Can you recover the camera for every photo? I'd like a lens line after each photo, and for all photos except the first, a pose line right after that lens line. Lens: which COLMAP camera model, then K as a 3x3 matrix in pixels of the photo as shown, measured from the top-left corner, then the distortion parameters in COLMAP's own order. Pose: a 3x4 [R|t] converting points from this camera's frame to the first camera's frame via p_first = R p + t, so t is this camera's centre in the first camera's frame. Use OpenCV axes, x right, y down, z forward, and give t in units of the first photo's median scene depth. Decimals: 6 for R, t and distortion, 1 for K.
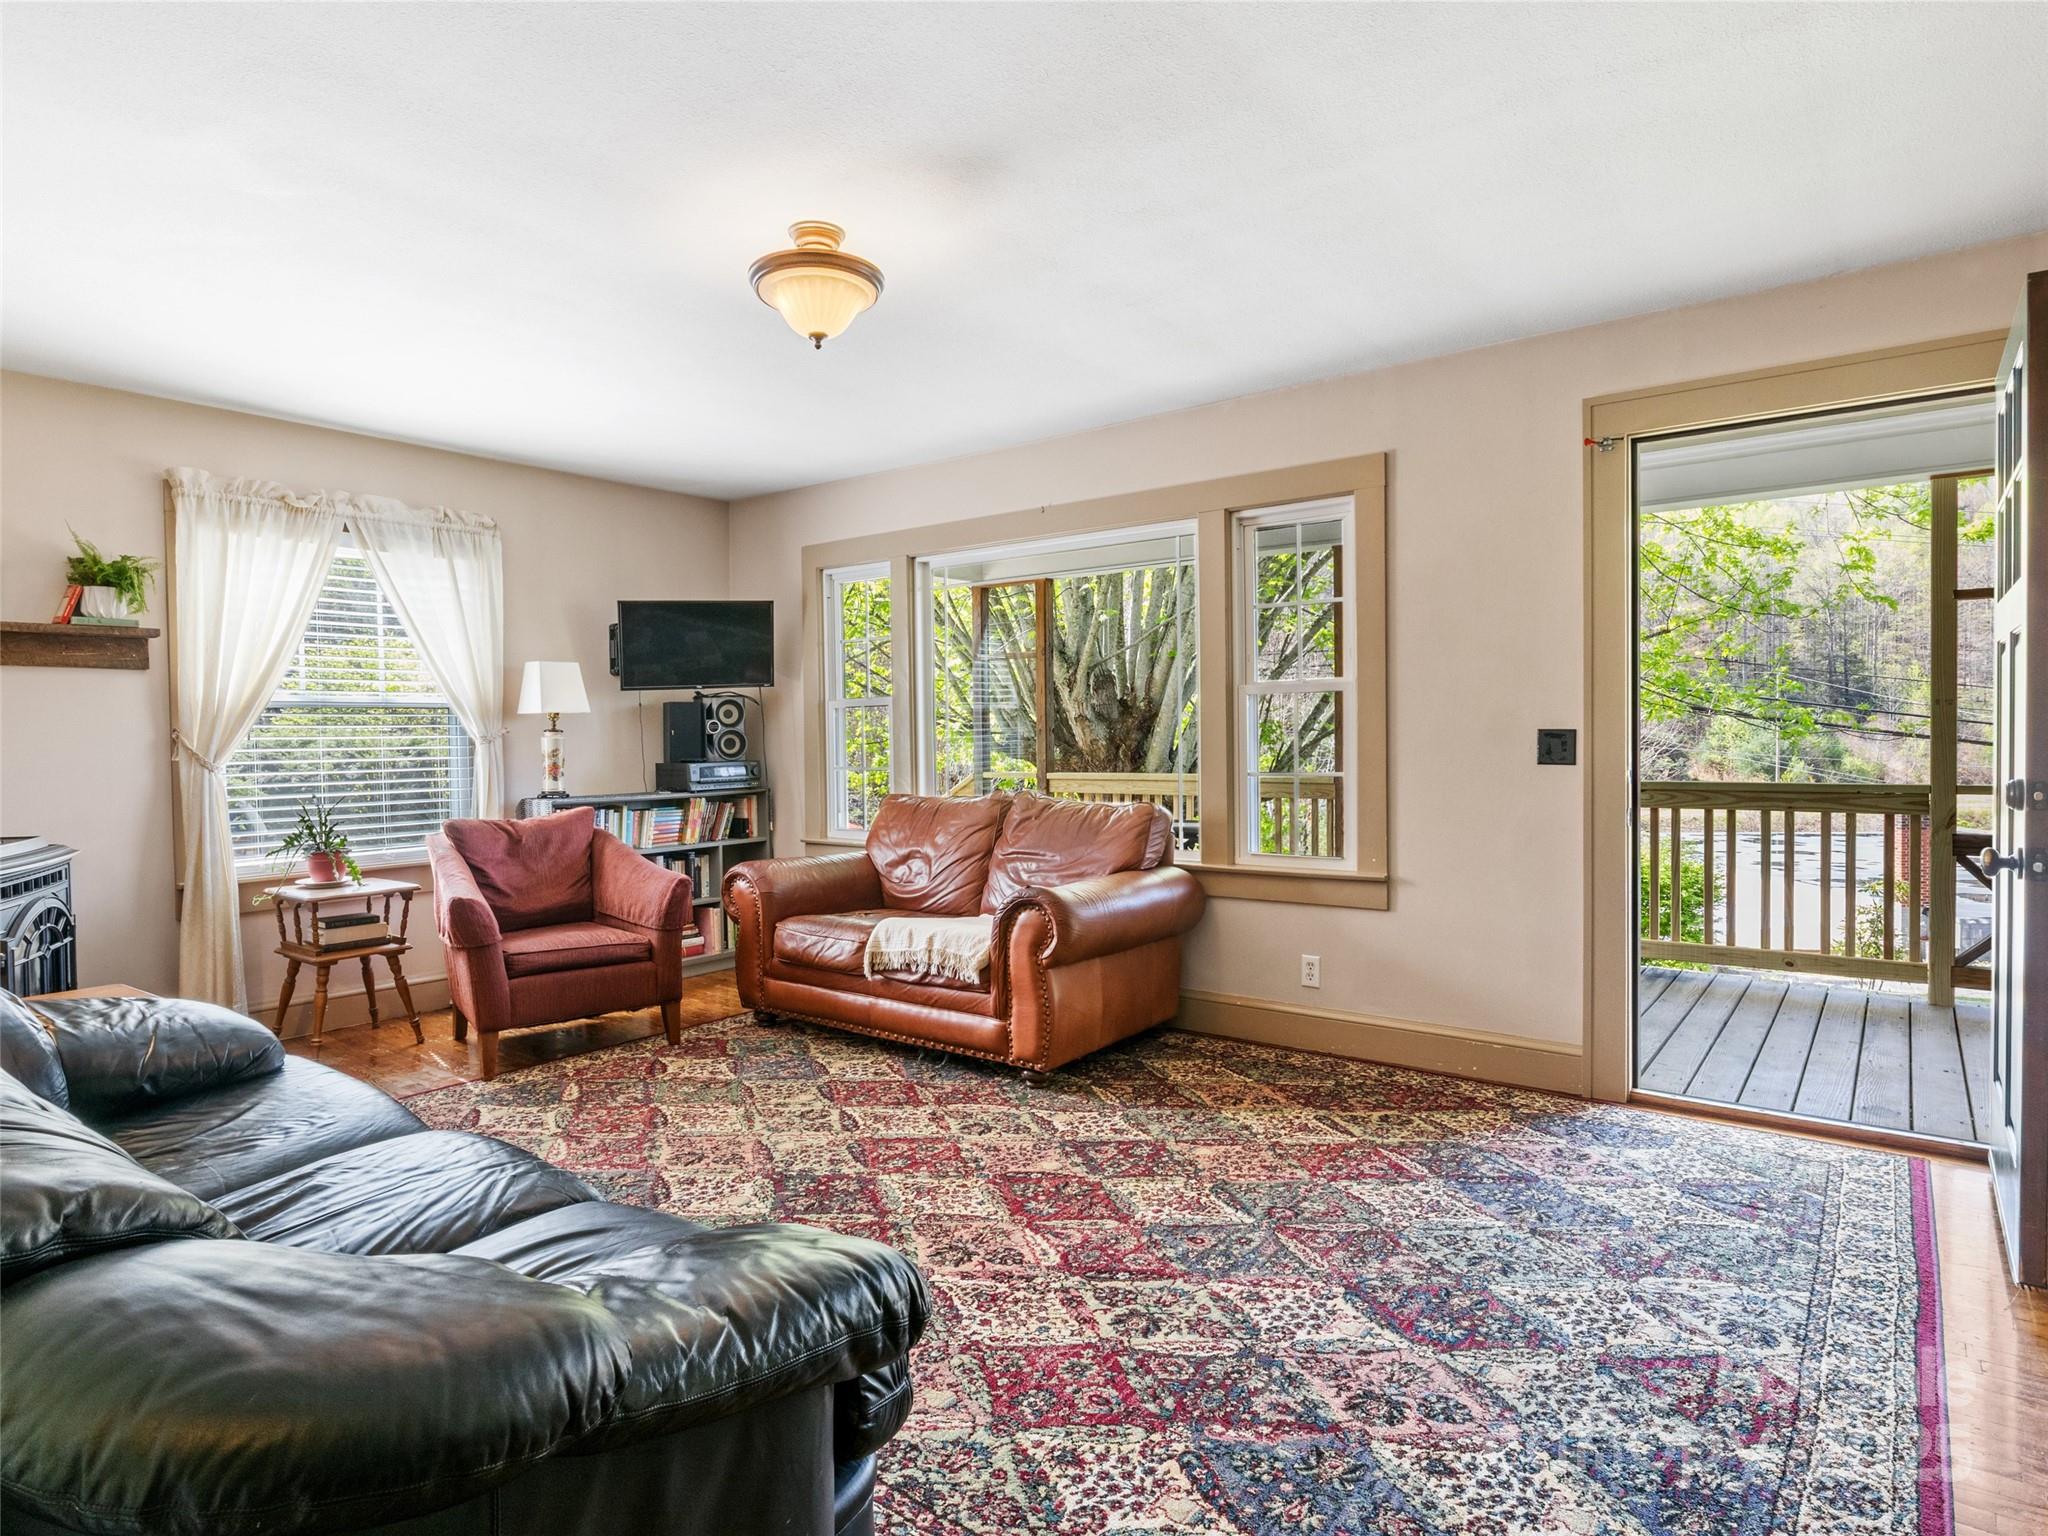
lens RADIAL K [[1150.6, 0, 1017.8], [0, 1150.6, 767.1], [0, 0, 1]] dist [-0.008595, 0.001248]
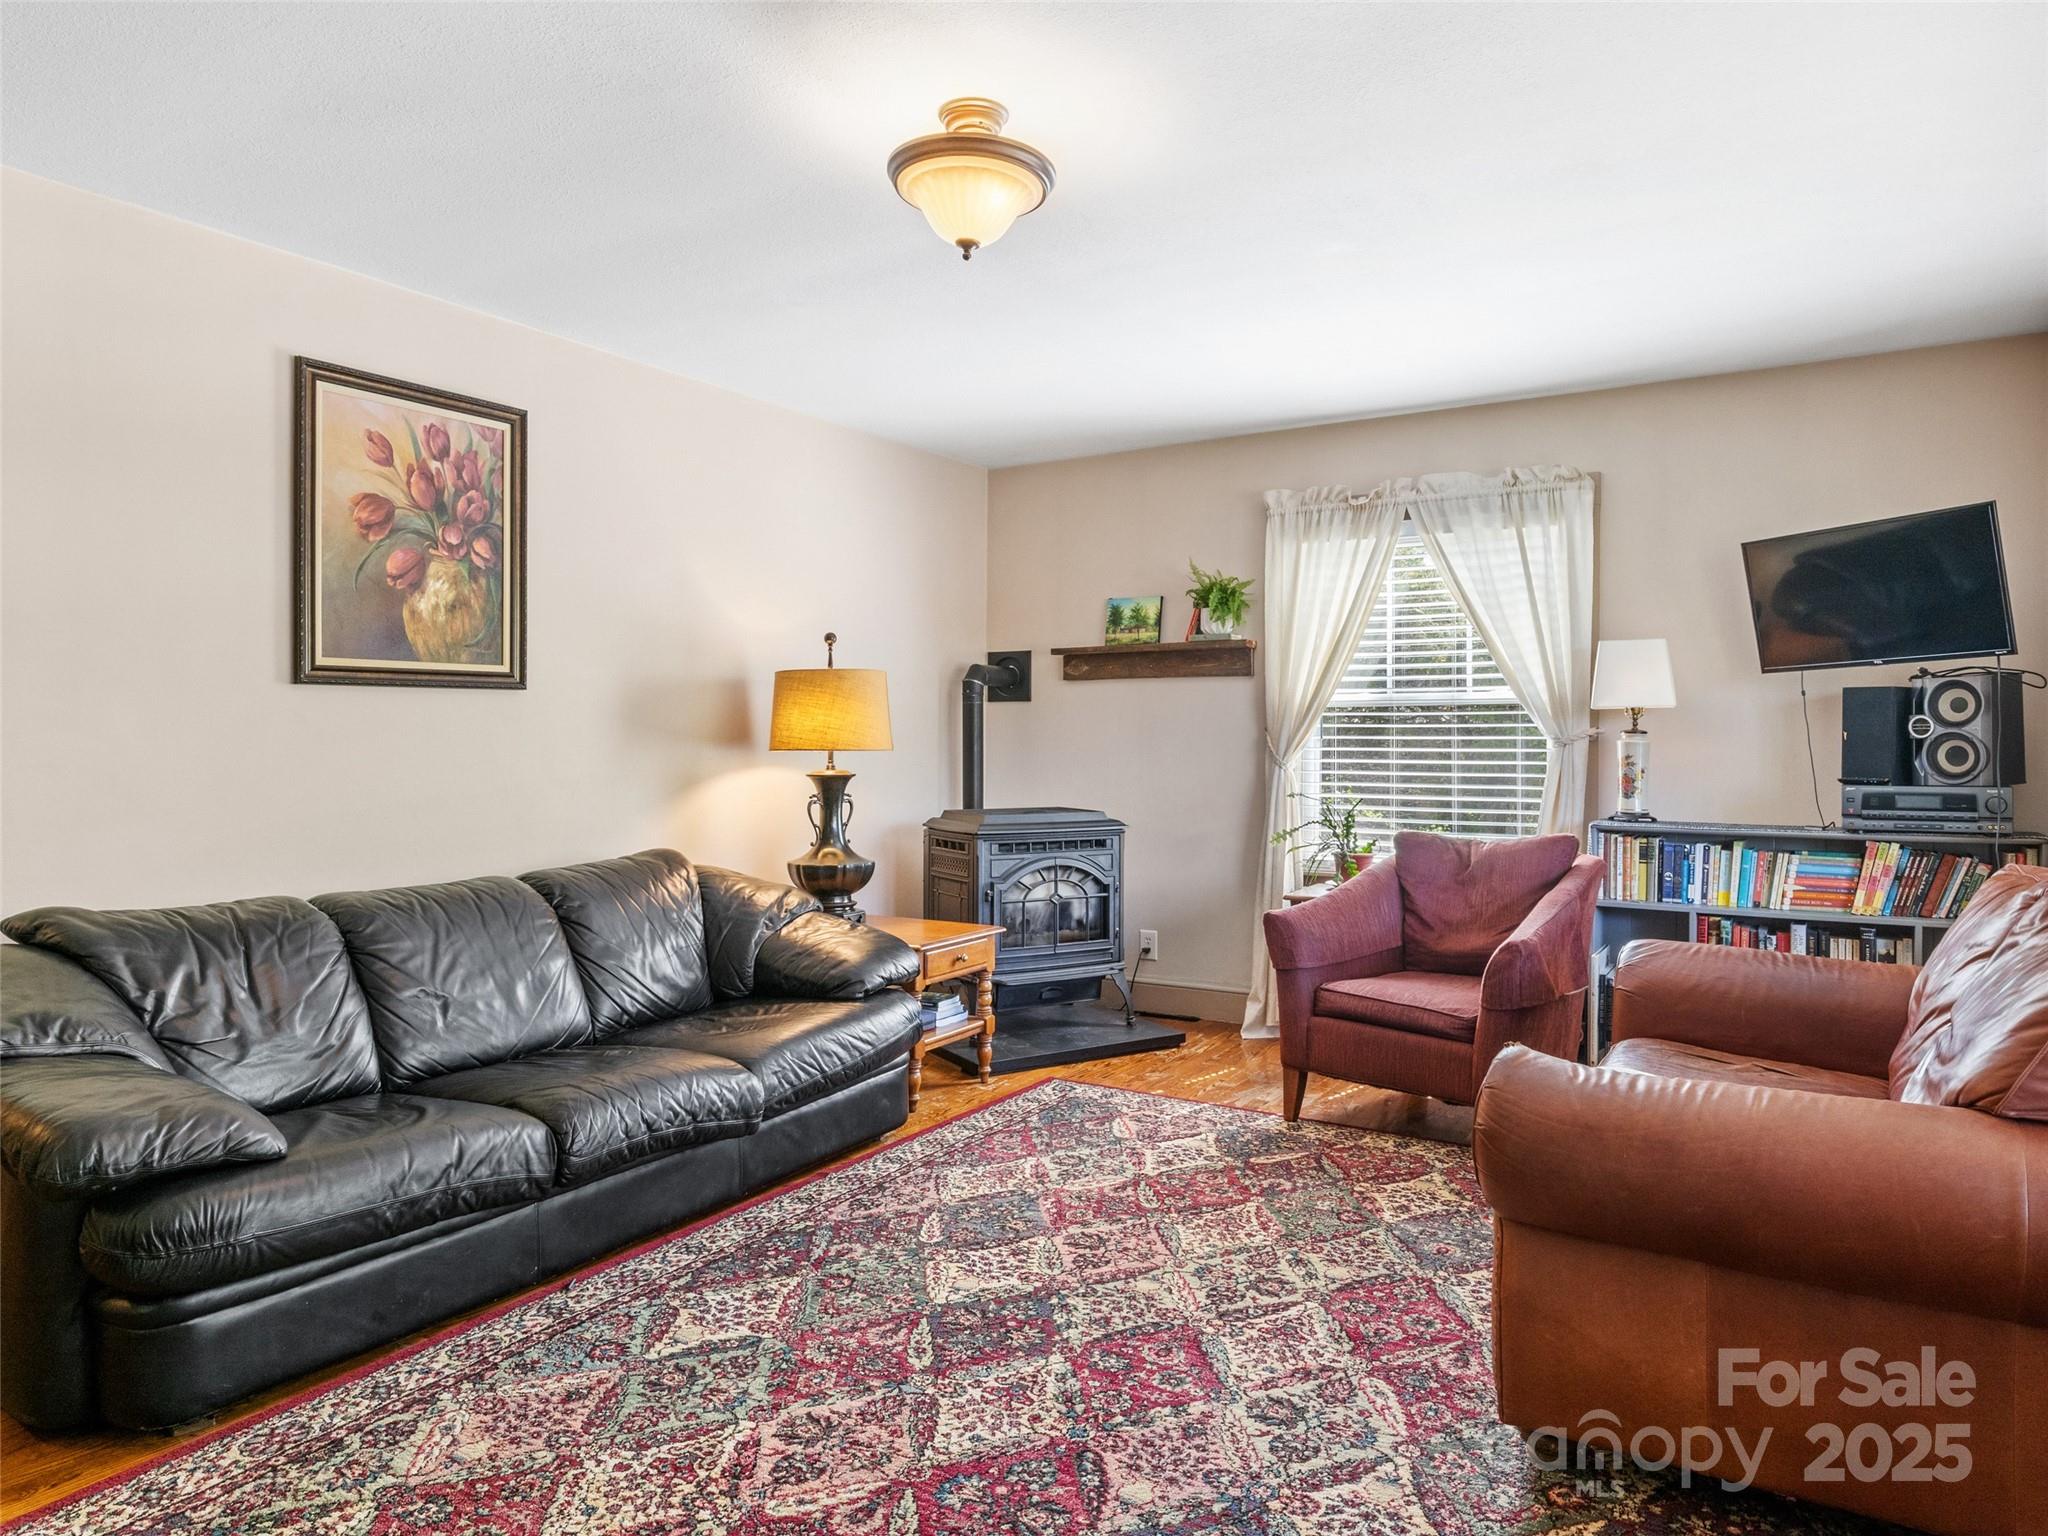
lens RADIAL K [[1298.6, 0, 1025.3], [0, 1298.6, 751.8], [0, 0, 1]] dist [-0.010461, 0.000329]
pose [[0.097185, 0.021773, -0.995028, 0.628555], [-0.031589, 0.999324, 0.018782, -0.034269], [0.994765, 0.029607, 0.097807, 0.823499]]
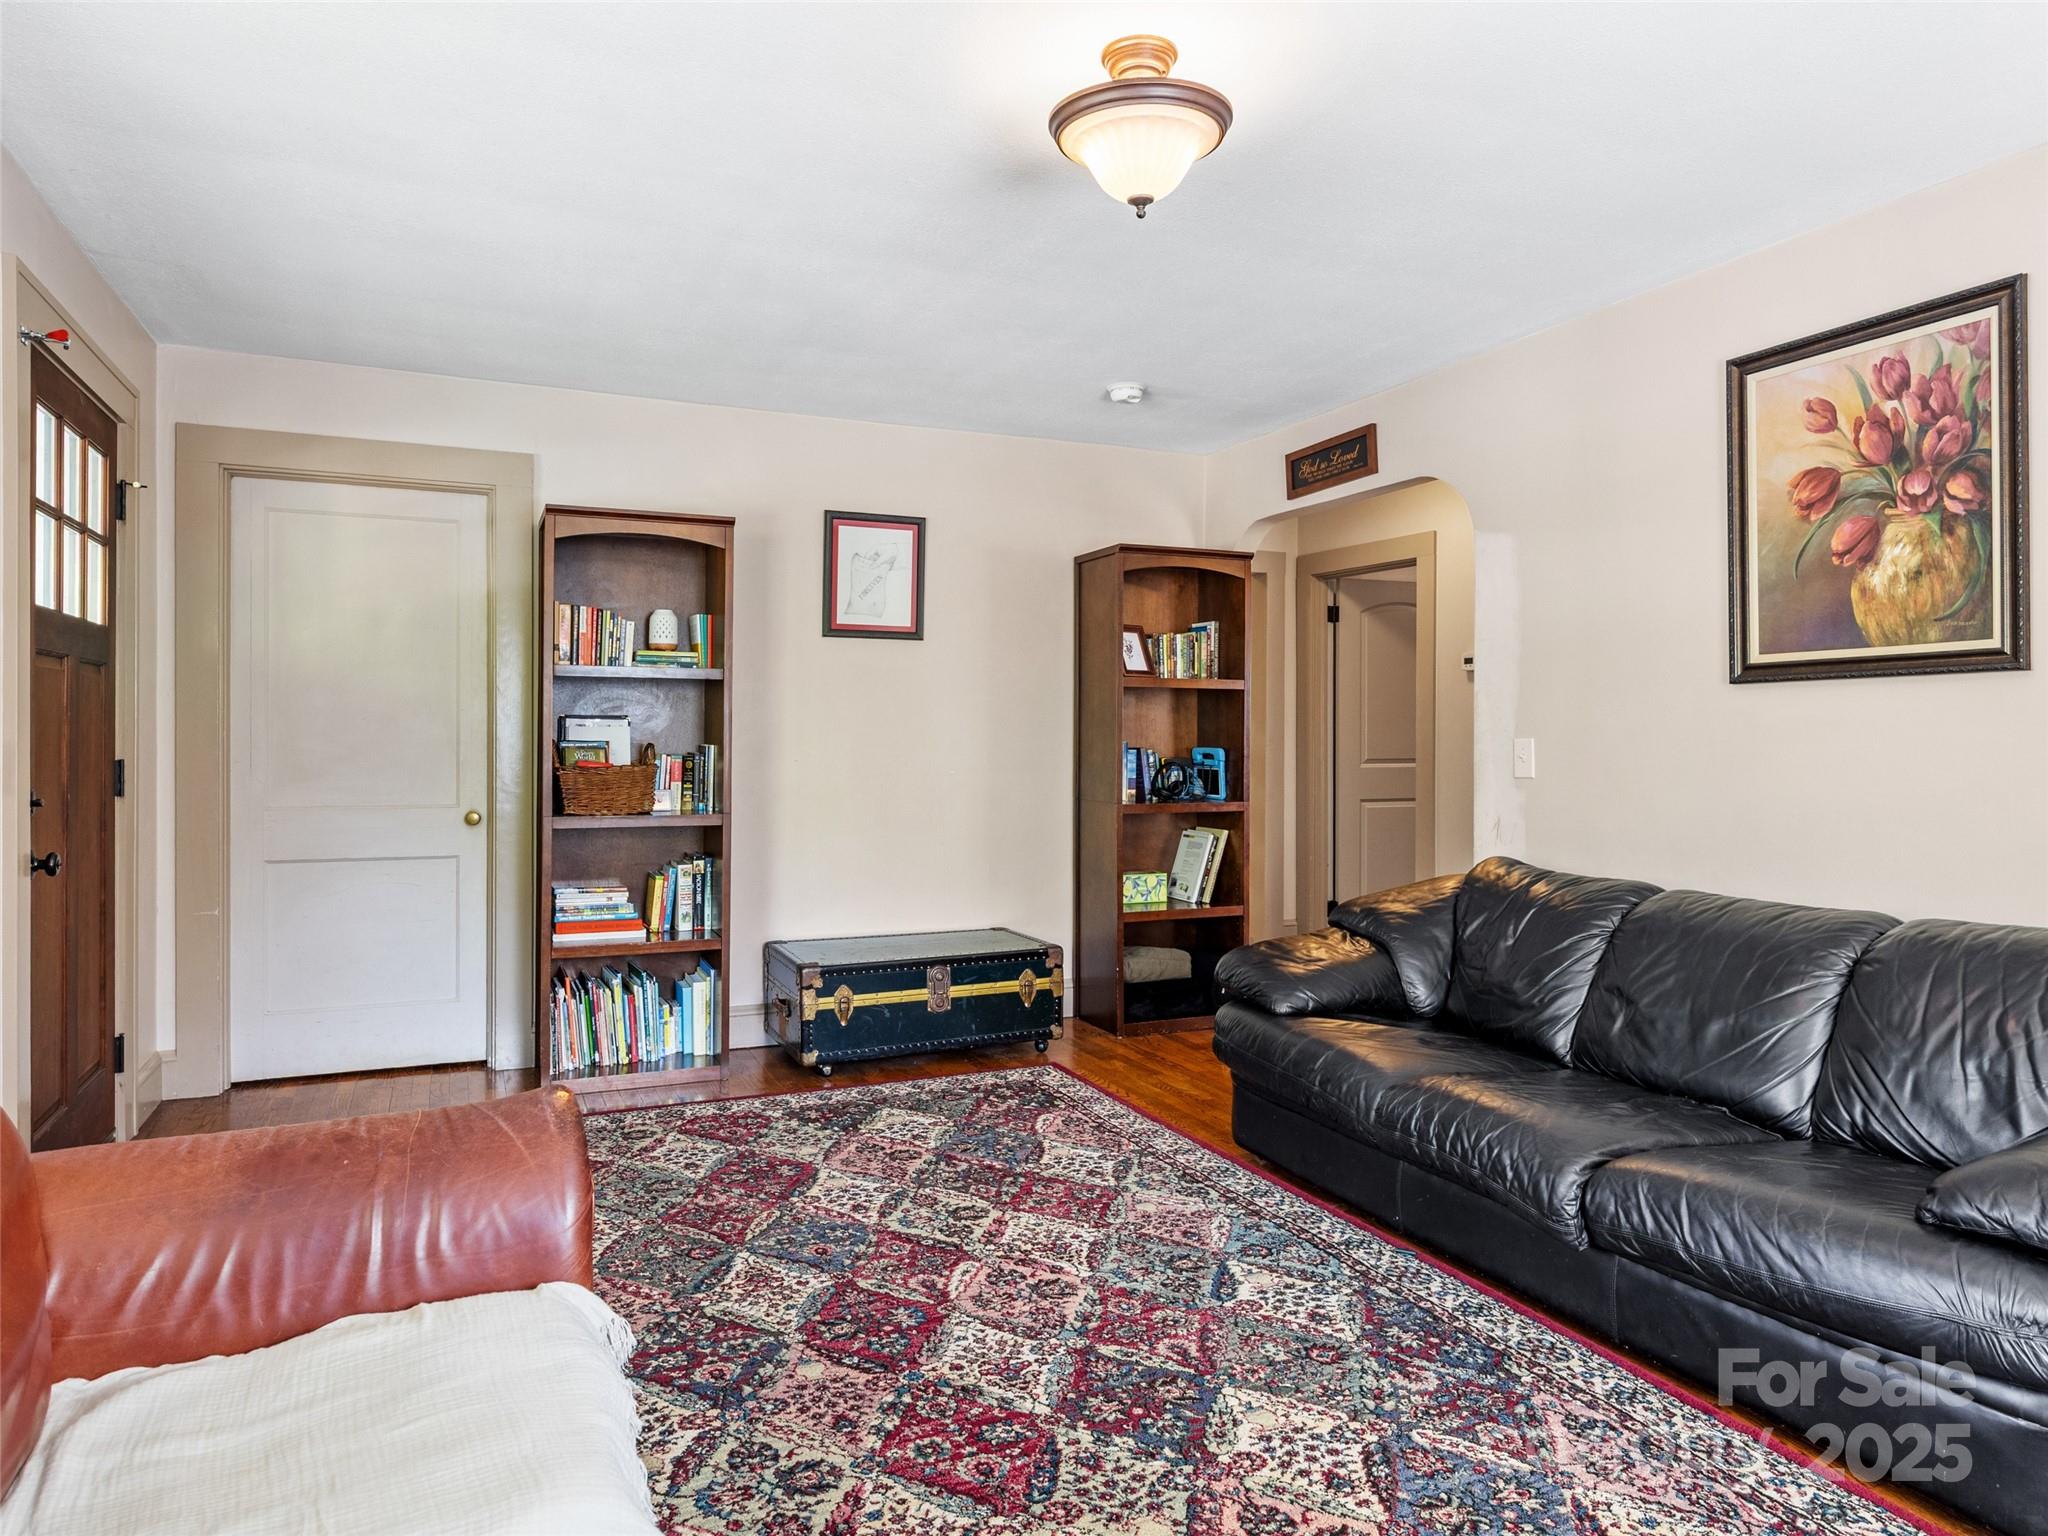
lens RADIAL K [[1281.7, 0, 1019.4], [0, 1281.7, 749.8], [0, 0, 1]] dist [-0.001967, -0.000601]
pose [[-0.883258, 0.004273, 0.468867, -0.418451], [0.021727, 0.999257, 0.031822, -0.043085], [-0.468383, 0.038294, -0.882695, 1.519240]]
